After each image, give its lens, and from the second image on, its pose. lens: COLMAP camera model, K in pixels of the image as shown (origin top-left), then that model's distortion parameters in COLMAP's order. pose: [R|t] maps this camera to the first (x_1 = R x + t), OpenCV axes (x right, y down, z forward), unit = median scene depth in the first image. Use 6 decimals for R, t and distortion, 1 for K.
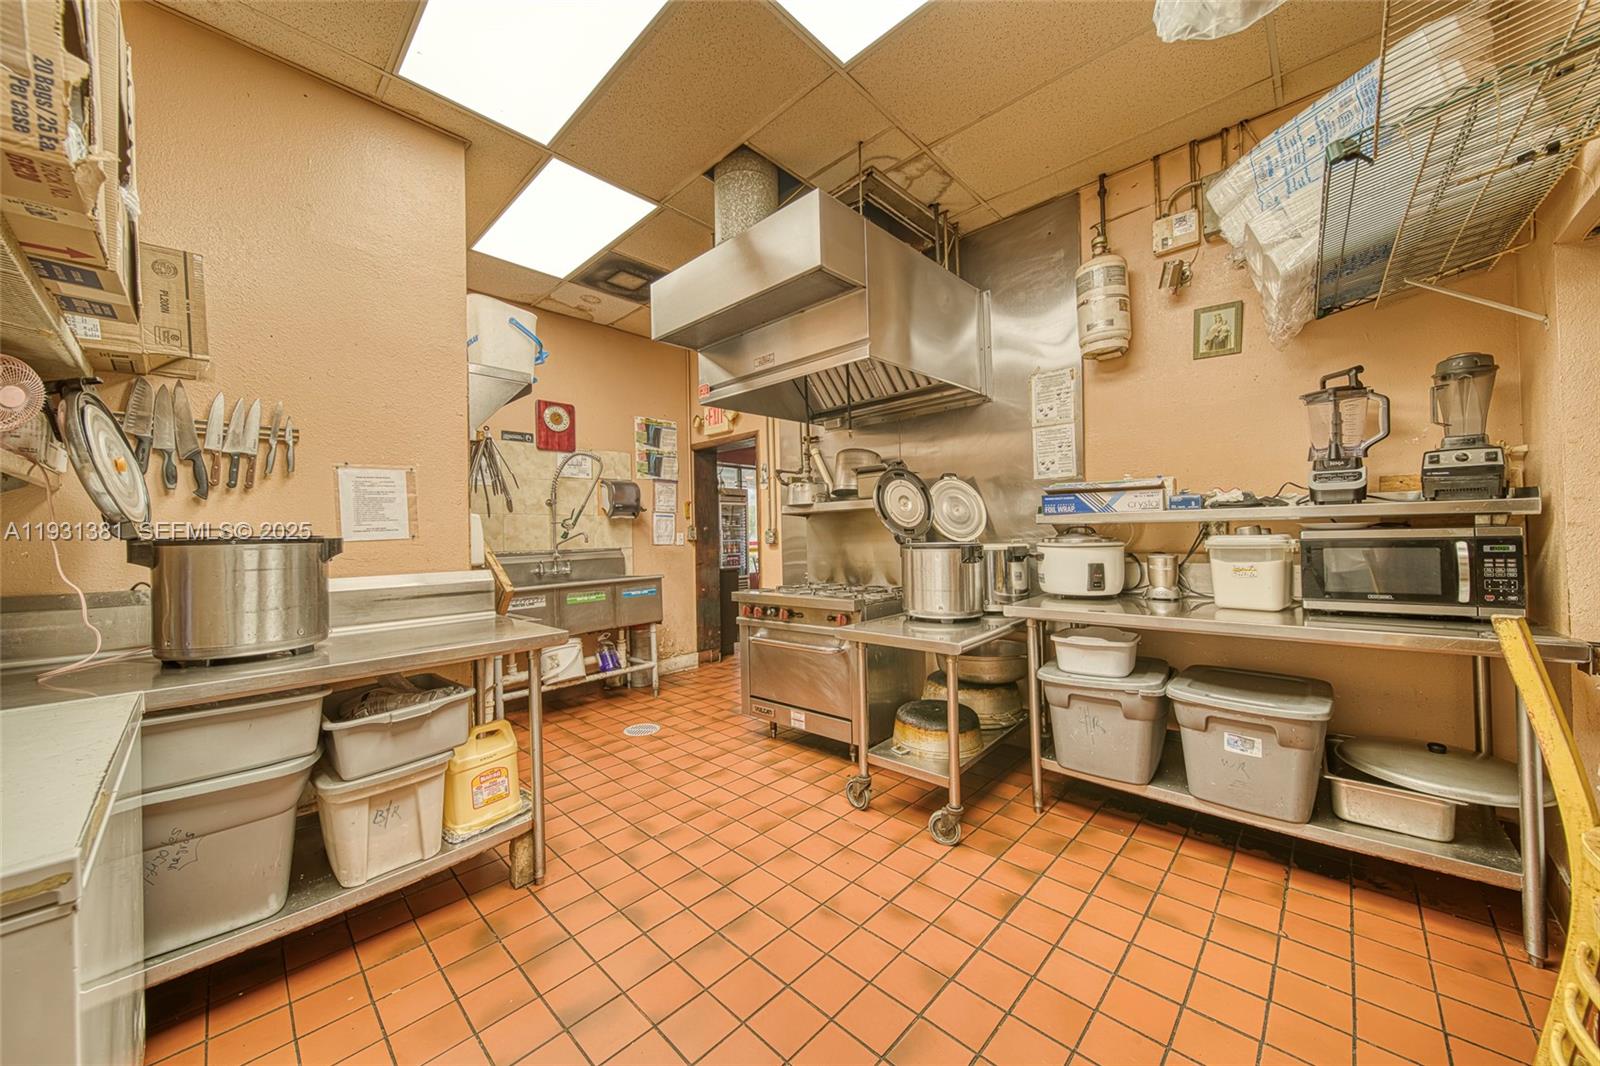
lens RADIAL K [[564.0, 0, 800.1], [0, 564.0, 529.7], [0, 0, 1]] dist [-0.000085, -0.000752]
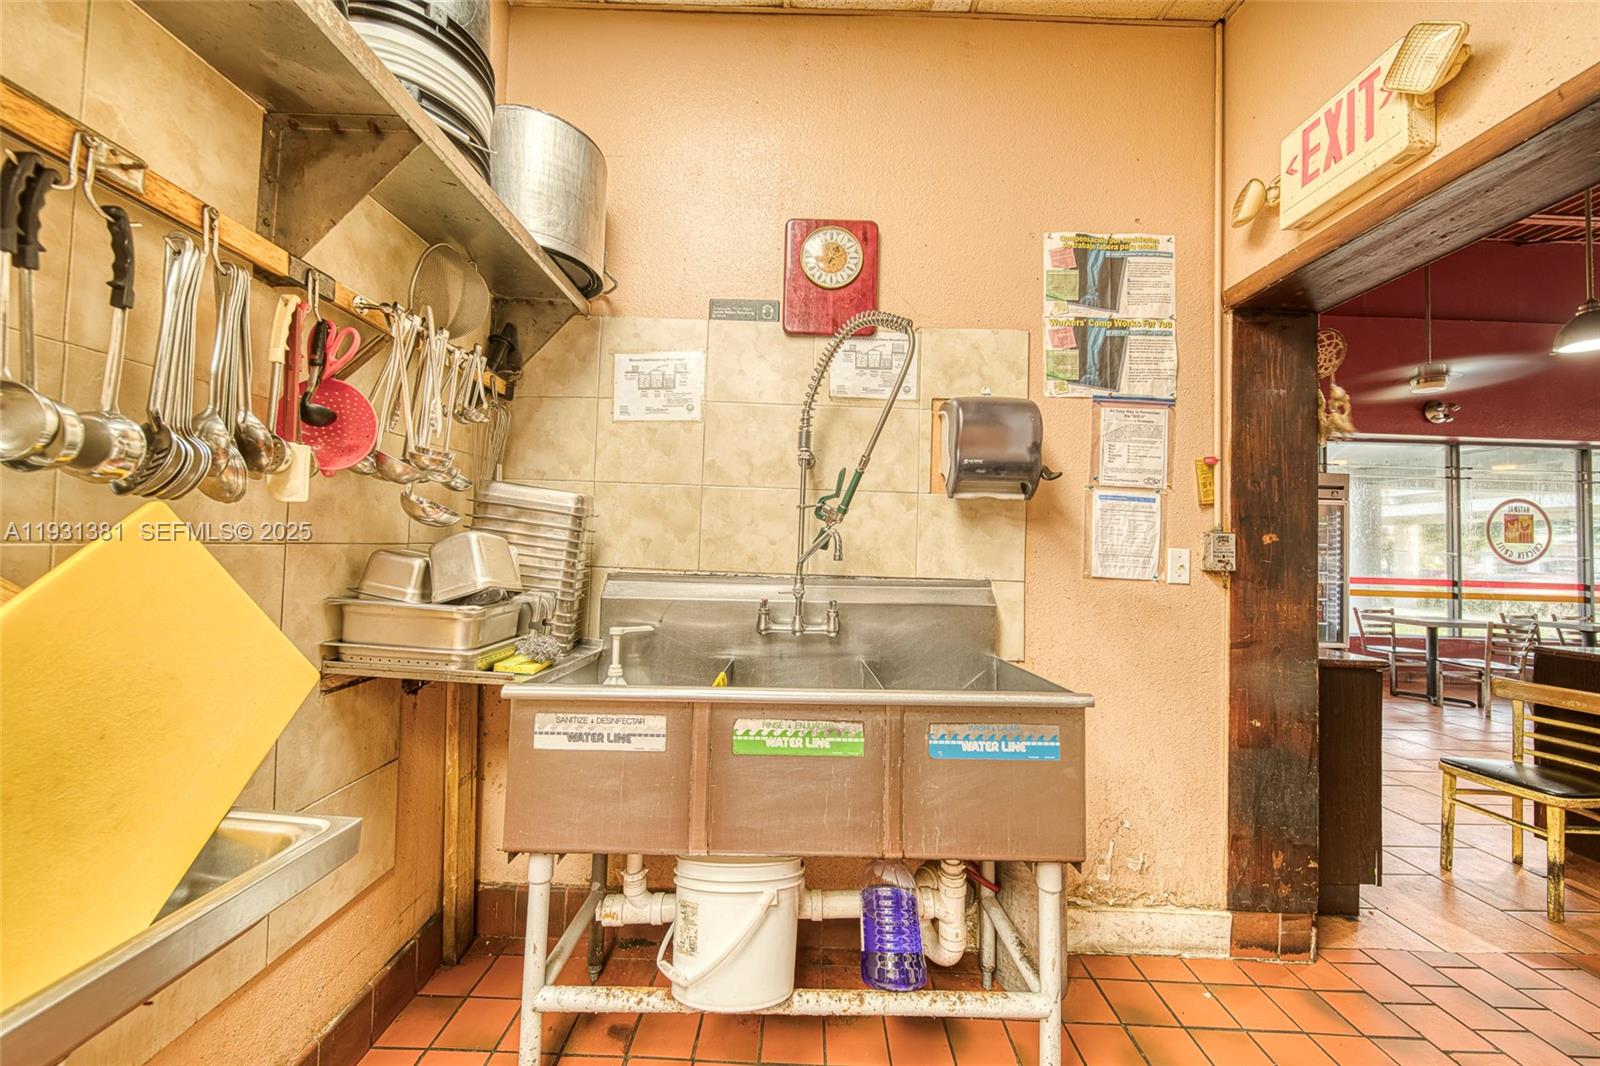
lens RADIAL K [[564.0, 0, 800.1], [0, 564.0, 529.7], [0, 0, 1]] dist [-0.000085, -0.000752]
pose [[0.683718, 0.018100, -0.729522, -0.129234], [-0.037639, 0.999236, -0.010485, 0.007599], [0.728775, 0.034628, 0.683877, 0.643940]]
